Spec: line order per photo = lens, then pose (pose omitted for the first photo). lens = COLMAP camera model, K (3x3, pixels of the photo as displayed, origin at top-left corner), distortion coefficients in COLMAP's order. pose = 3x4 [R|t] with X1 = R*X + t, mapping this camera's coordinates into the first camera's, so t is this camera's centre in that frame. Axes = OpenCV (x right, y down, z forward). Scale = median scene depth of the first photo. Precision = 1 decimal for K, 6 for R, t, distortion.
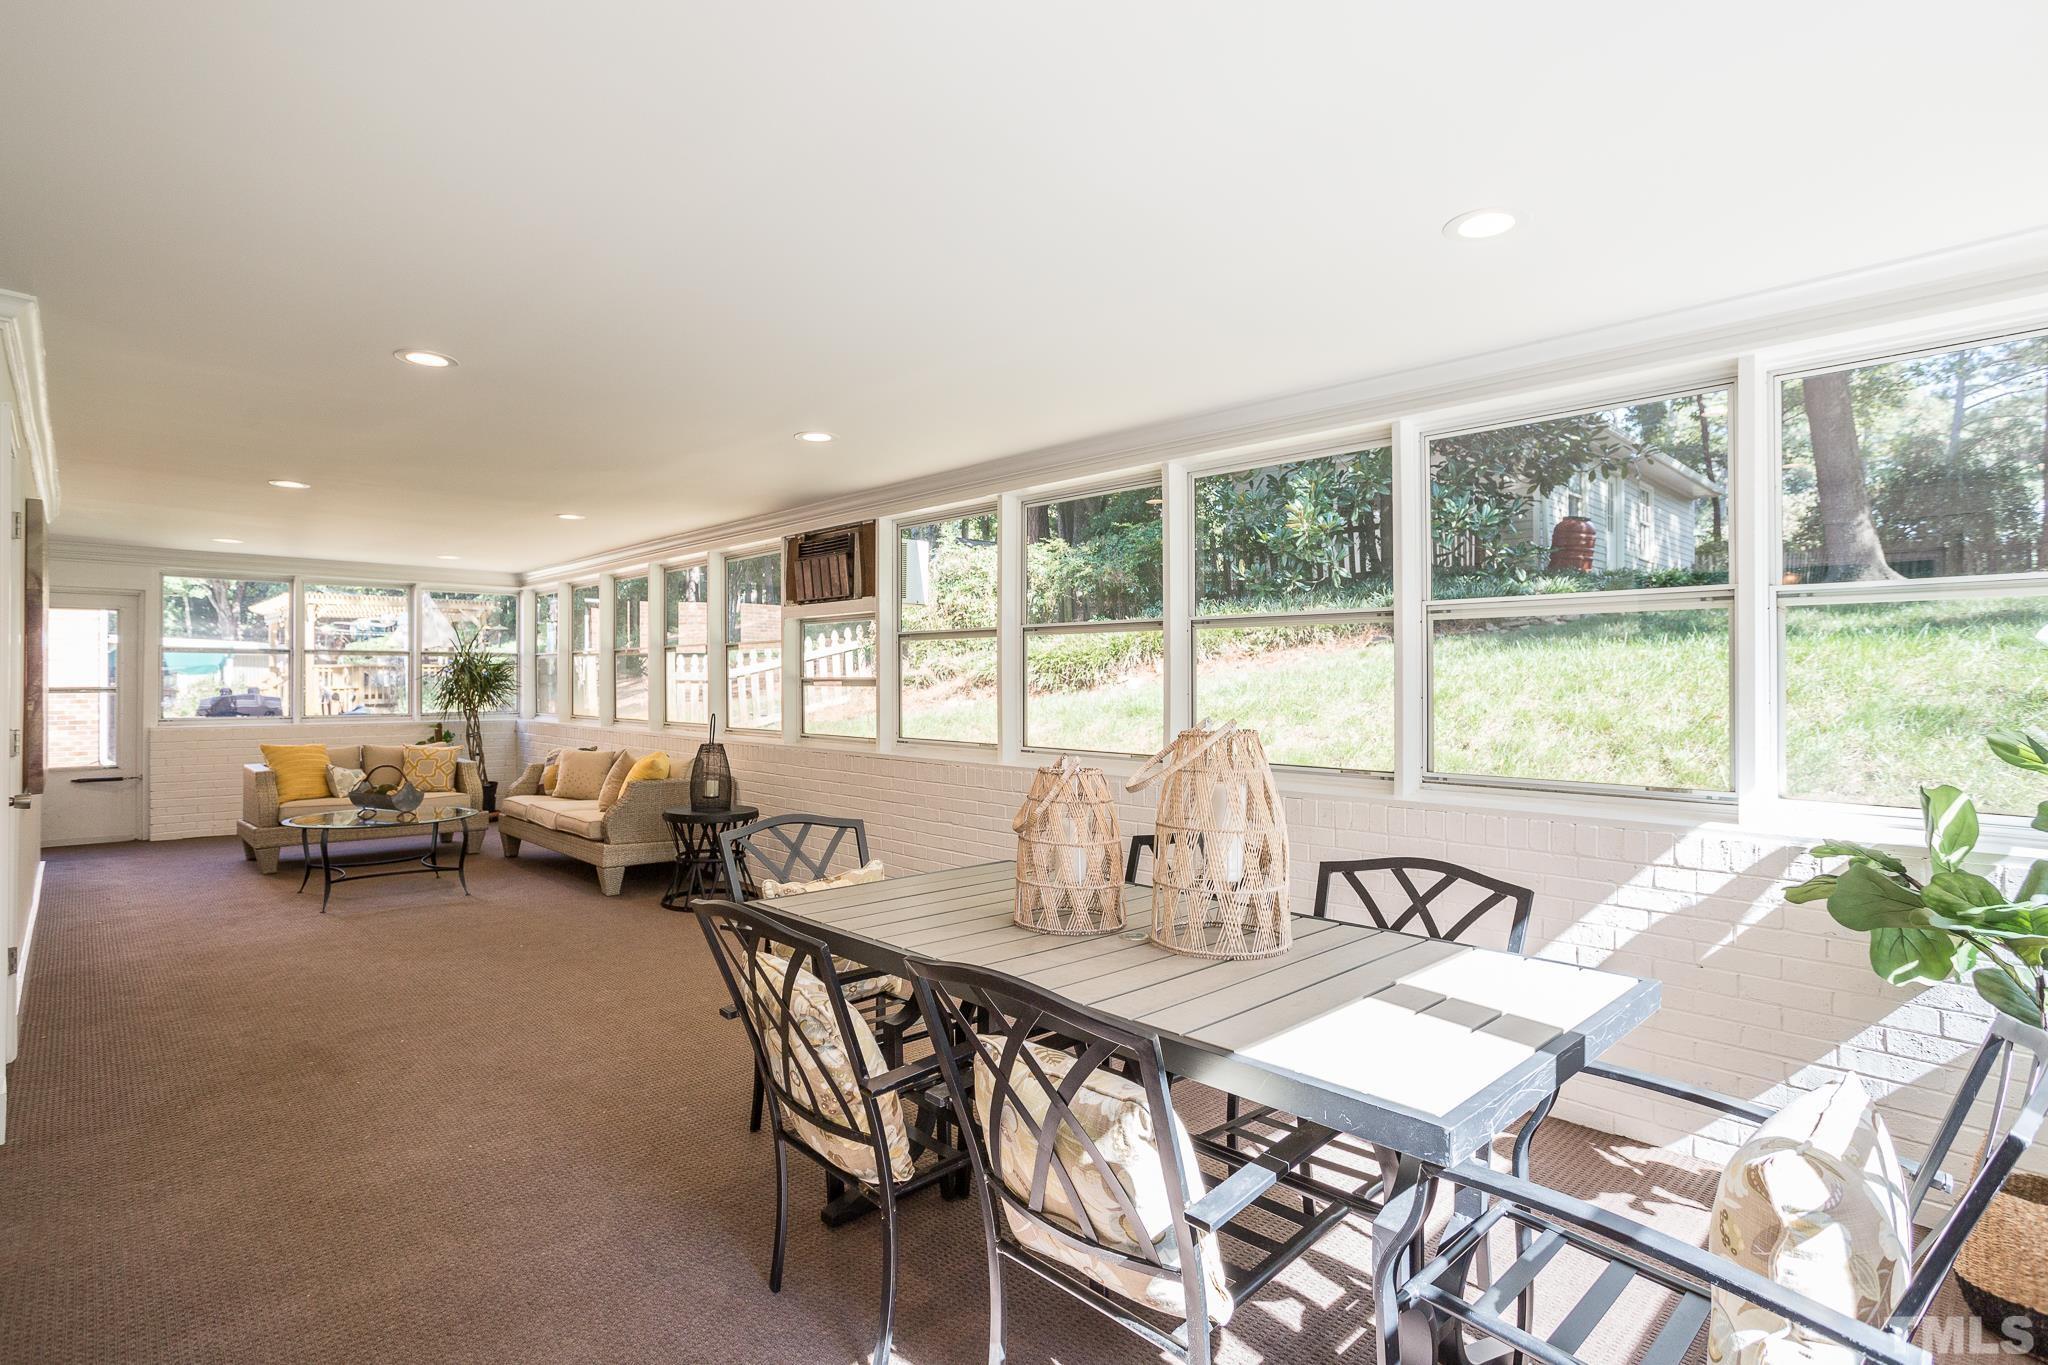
lens RADIAL K [[996.6, 0, 1036.8], [0, 996.6, 683.9], [0, 0, 1]] dist [-0.025409, 0.006786]
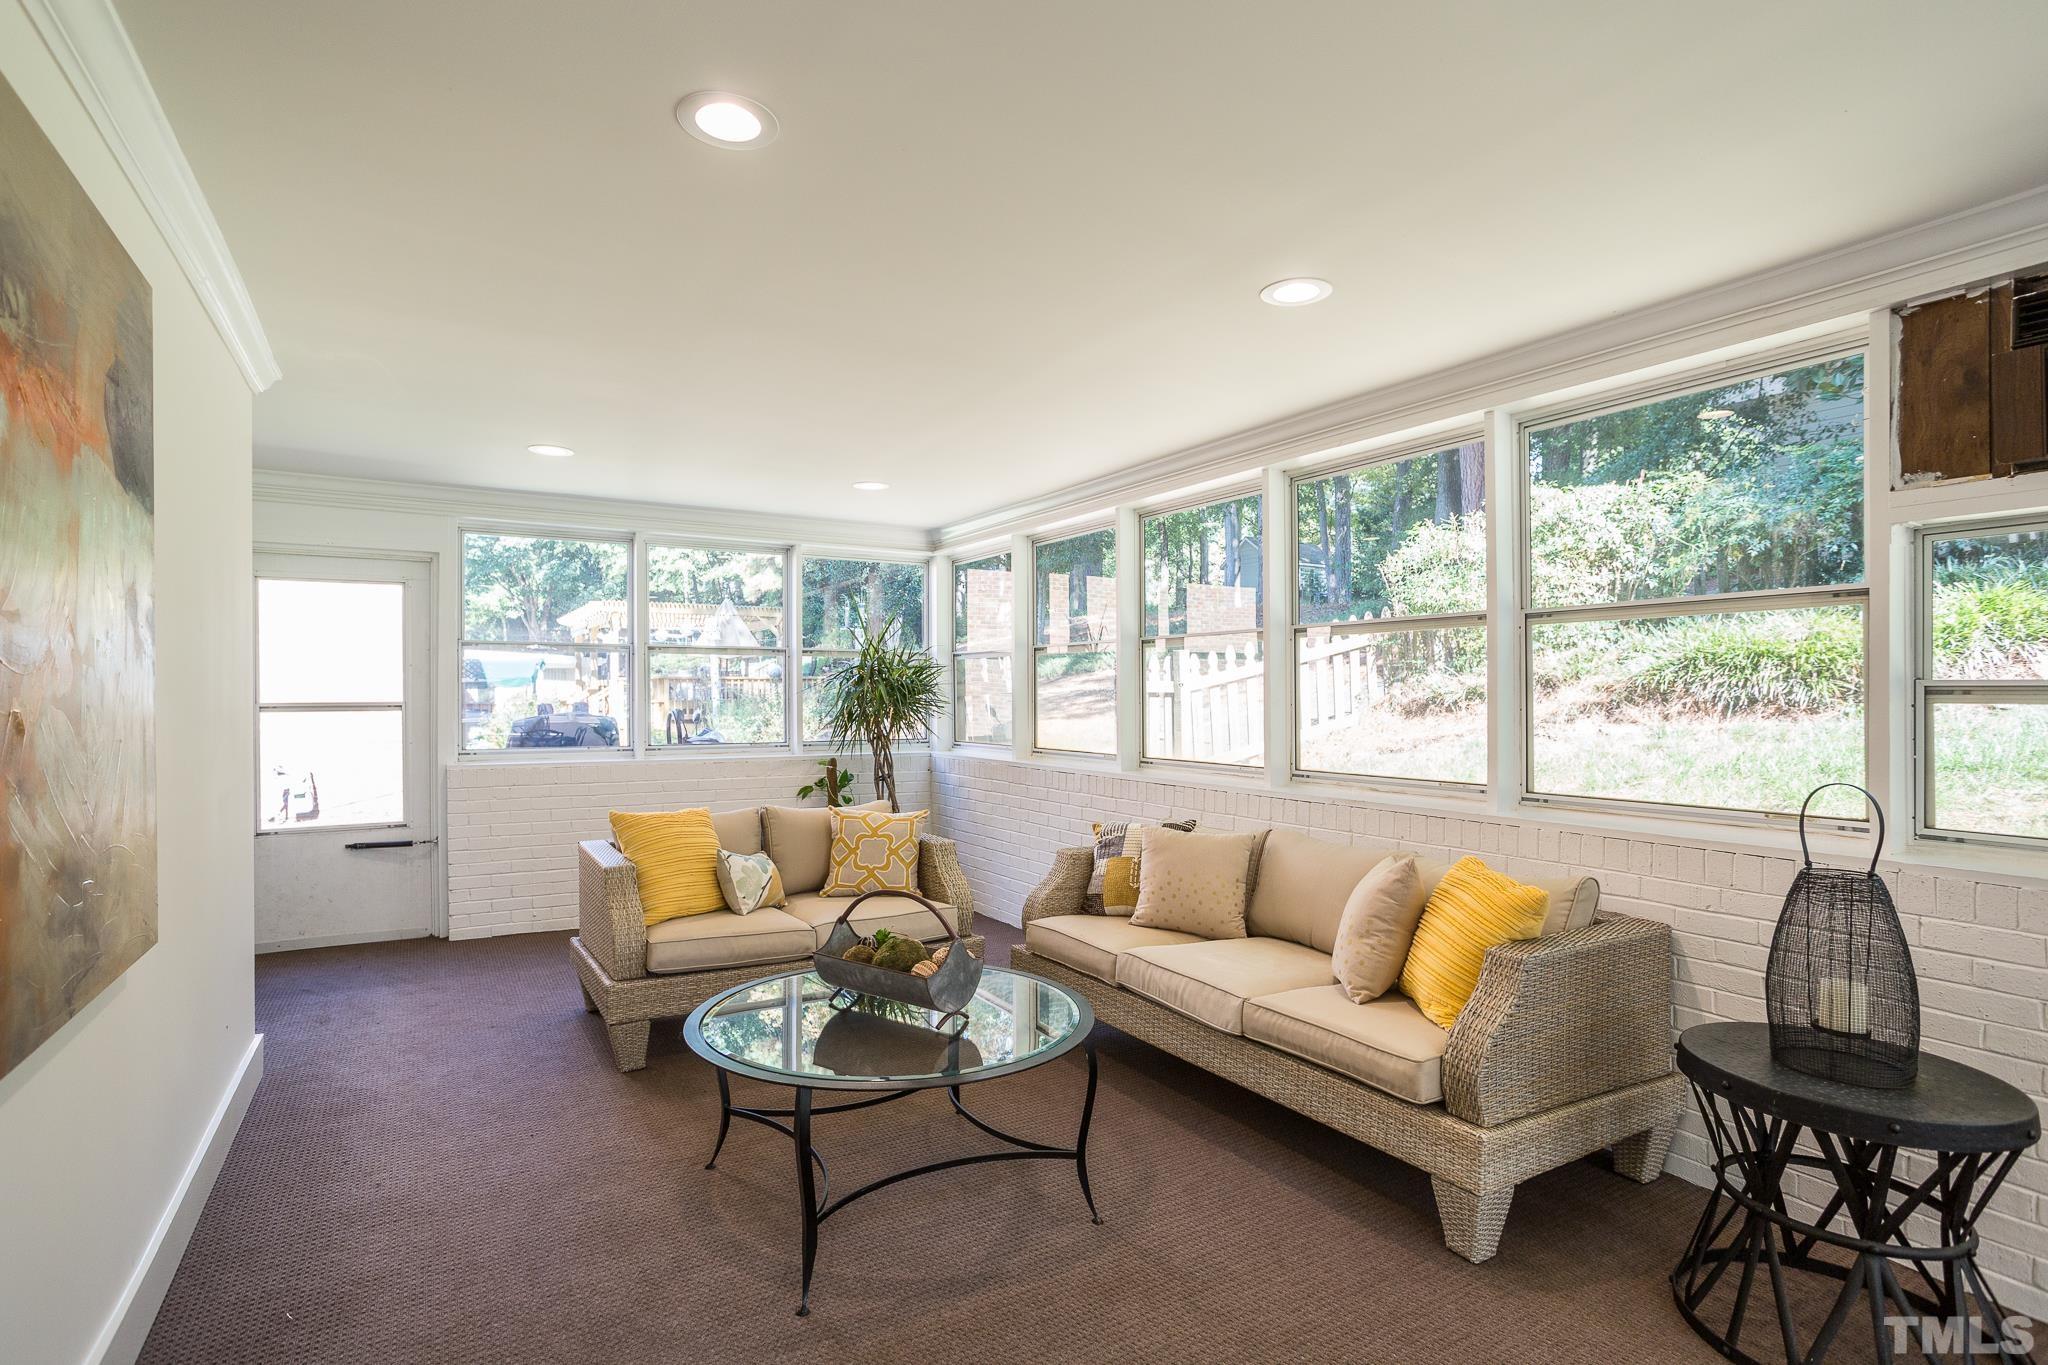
lens RADIAL K [[996.6, 0, 1016.2], [0, 996.6, 701.0], [0, 0, 1]] dist [-0.025409, 0.006786]
pose [[0.972014, 0.000051, -0.234922, -0.357862], [0.000876, 0.999992, 0.003844, -0.000368], [0.234921, -0.003943, 0.972007, 0.421398]]
